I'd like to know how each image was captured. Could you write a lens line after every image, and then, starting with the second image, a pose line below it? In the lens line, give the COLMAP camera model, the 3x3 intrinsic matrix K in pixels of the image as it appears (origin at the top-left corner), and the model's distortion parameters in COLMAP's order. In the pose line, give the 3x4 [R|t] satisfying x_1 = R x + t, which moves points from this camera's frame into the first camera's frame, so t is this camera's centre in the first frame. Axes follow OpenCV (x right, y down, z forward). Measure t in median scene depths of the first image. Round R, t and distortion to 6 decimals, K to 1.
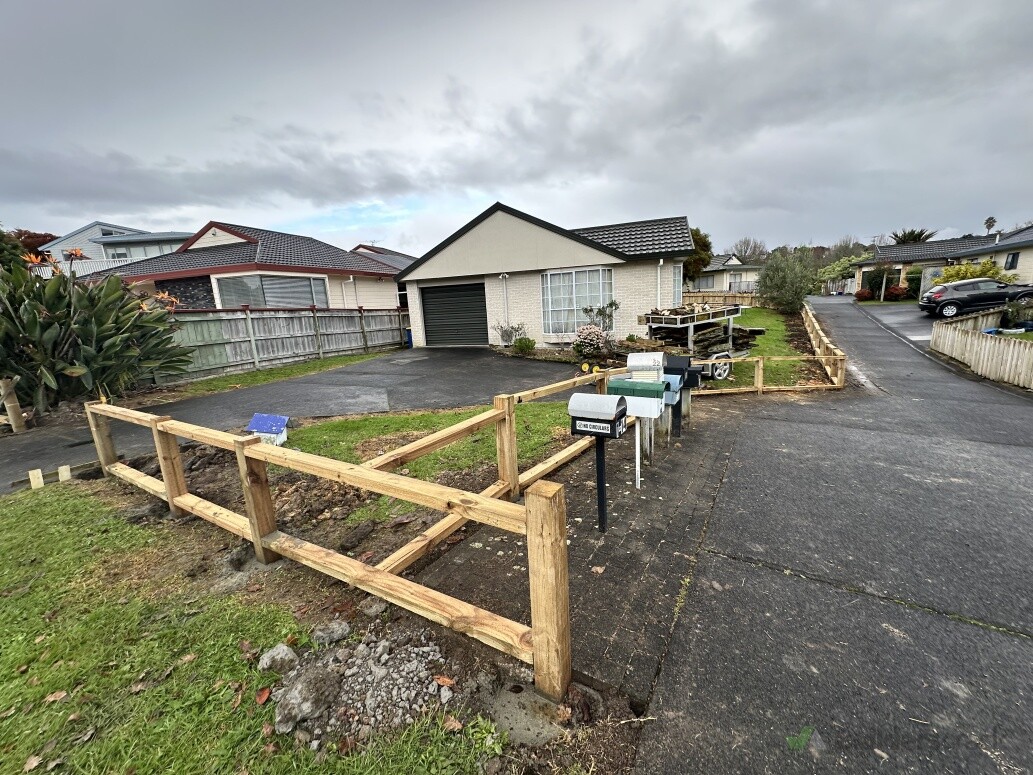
lens RADIAL K [[412.5, 0, 516.7], [0, 412.5, 388.1], [0, 0, 1]] dist [-0.004759, 0.001222]
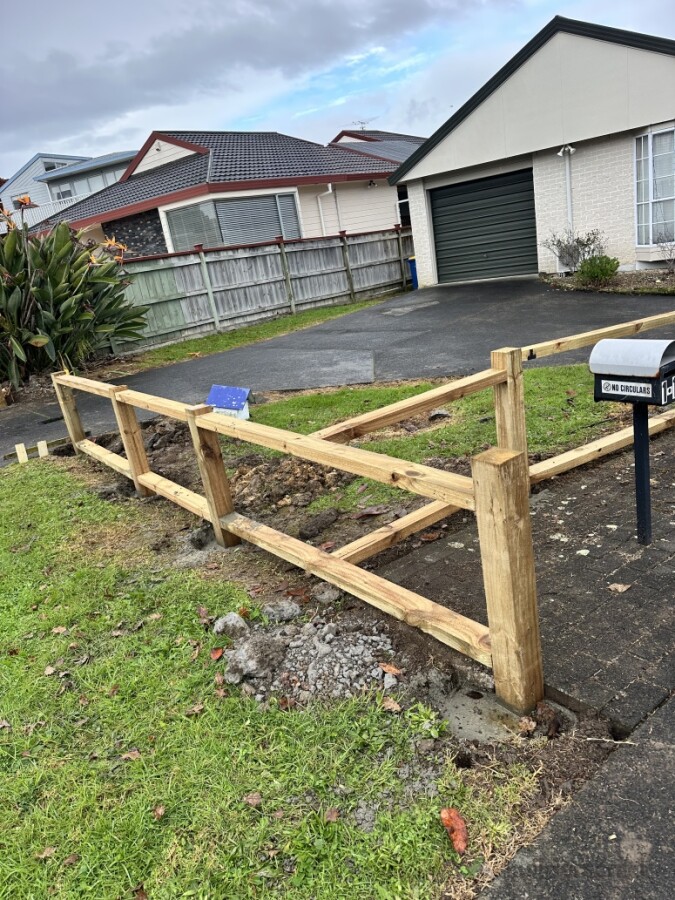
lens RADIAL K [[631.3, 0, 337.4], [0, 631.3, 454.6], [0, 0, 1]] dist [0.067680, -0.093912]
pose [[0.924745, 0.028487, -0.379519, 0.039642], [0.033497, 0.987233, 0.155722, 0.005986], [0.379110, -0.156716, 0.911985, -0.039370]]
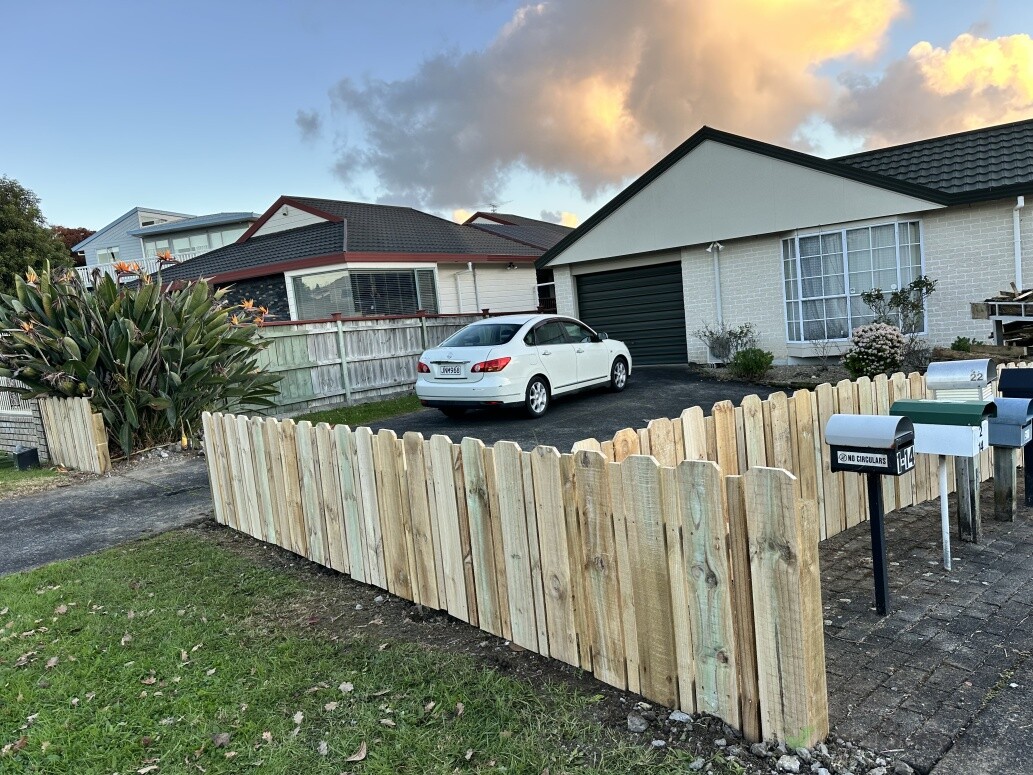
lens RADIAL K [[724.6, 0, 515.9], [0, 724.6, 393.0], [0, 0, 1]] dist [0.067680, -0.093912]
pose [[0.957408, -0.009313, -0.288589, -0.006873], [-0.010816, 0.997622, -0.068076, 0.019310], [0.288537, 0.068298, 0.955030, -0.112487]]
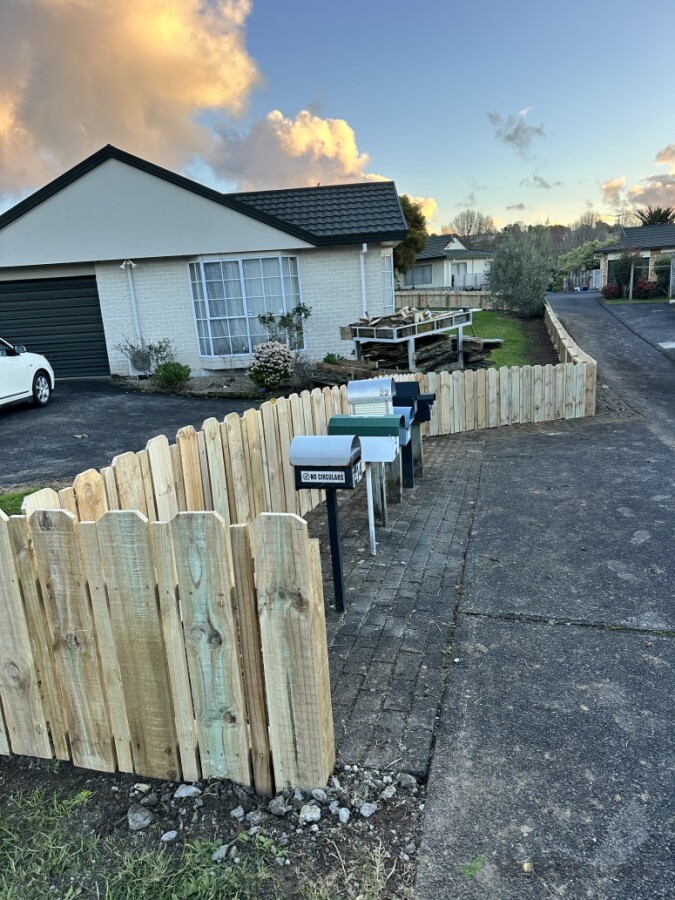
lens RADIAL K [[631.3, 0, 336.2], [0, 631.3, 452.2], [0, 0, 1]] dist [0.067680, -0.093912]
pose [[0.957375, -0.074380, 0.279107, -0.032412], [0.067733, 0.997144, 0.033396, 0.002411], [-0.280794, -0.013068, 0.959679, -0.041166]]
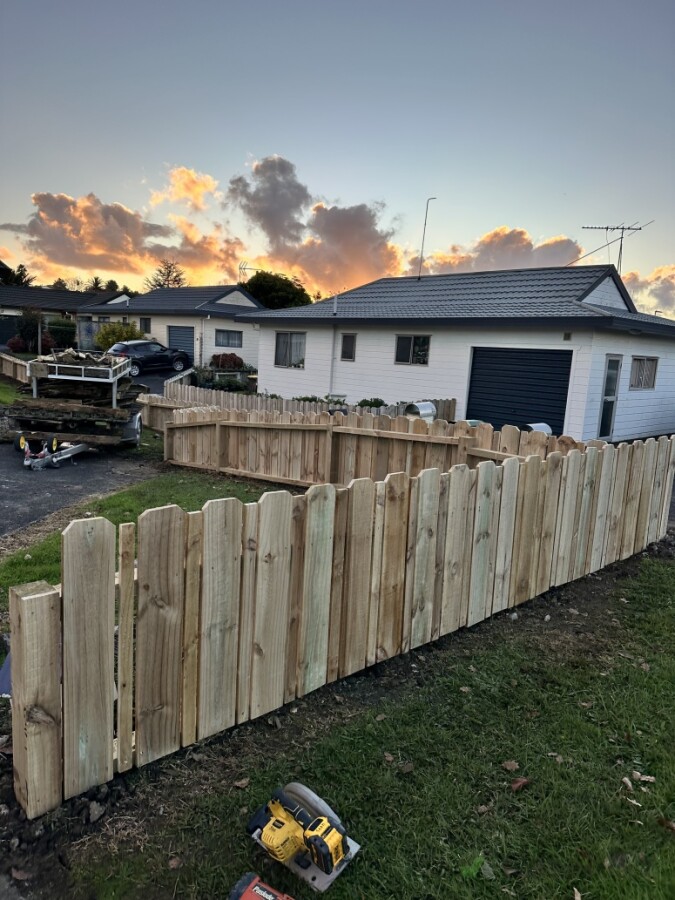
lens RADIAL K [[631.3, 0, 341.1], [0, 631.3, 459.5], [0, 0, 1]] dist [0.067680, -0.093912]
pose [[0.259552, -0.092556, 0.961284, -0.573871], [0.121893, 0.990576, 0.062465, -0.022065], [-0.958006, 0.100960, 0.268388, 0.242880]]
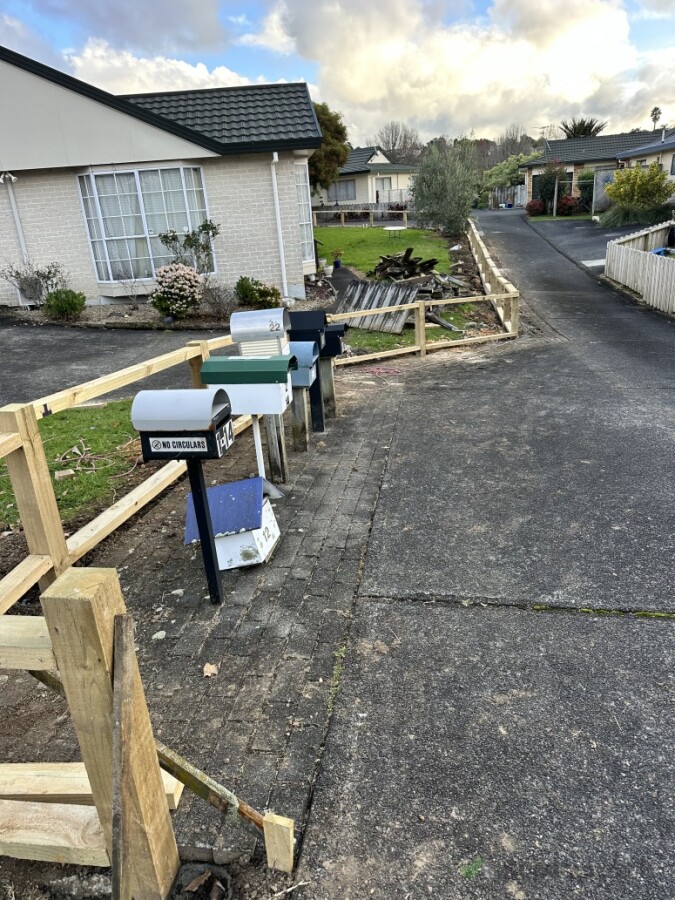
lens RADIAL K [[631.3, 0, 332.3], [0, 631.3, 446.6], [0, 0, 1]] dist [0.067680, -0.093912]
pose [[0.921396, -0.142794, 0.361442, 0.015407], [0.094210, 0.984379, 0.148736, -0.005394], [-0.377034, -0.102993, 0.920455, 0.016502]]
